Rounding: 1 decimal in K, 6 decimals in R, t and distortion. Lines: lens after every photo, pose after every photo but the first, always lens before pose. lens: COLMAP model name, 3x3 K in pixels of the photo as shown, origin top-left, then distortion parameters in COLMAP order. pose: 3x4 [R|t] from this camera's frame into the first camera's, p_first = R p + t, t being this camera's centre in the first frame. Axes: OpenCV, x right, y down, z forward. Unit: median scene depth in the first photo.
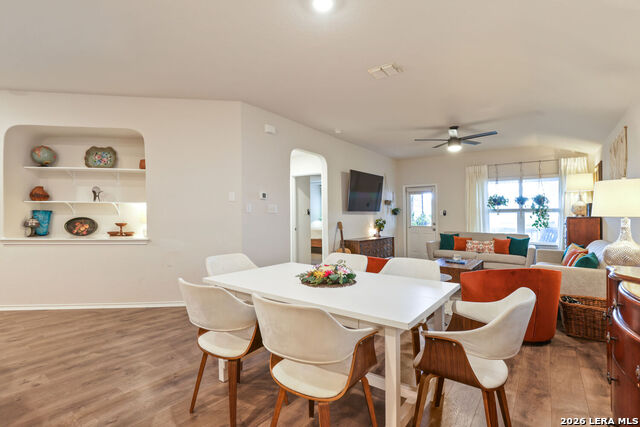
lens RADIAL K [[305.8, 0, 319.9], [0, 305.8, 215.1], [0, 0, 1]] dist [-0.022933, -0.000235]
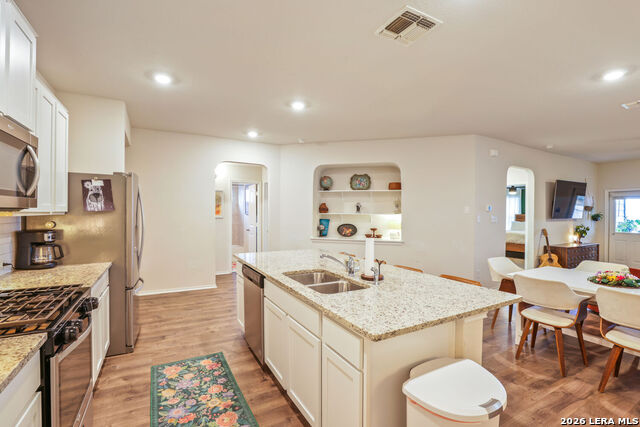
lens RADIAL K [[294.5, 0, 319.1], [0, 294.5, 211.9], [0, 0, 1]] dist [-0.014523, 0.000358]
pose [[0.916656, 0.000593, -0.399677, -0.346695], [-0.002223, 0.999991, -0.003616, -0.044597], [0.399671, 0.004204, 0.916649, -0.345816]]
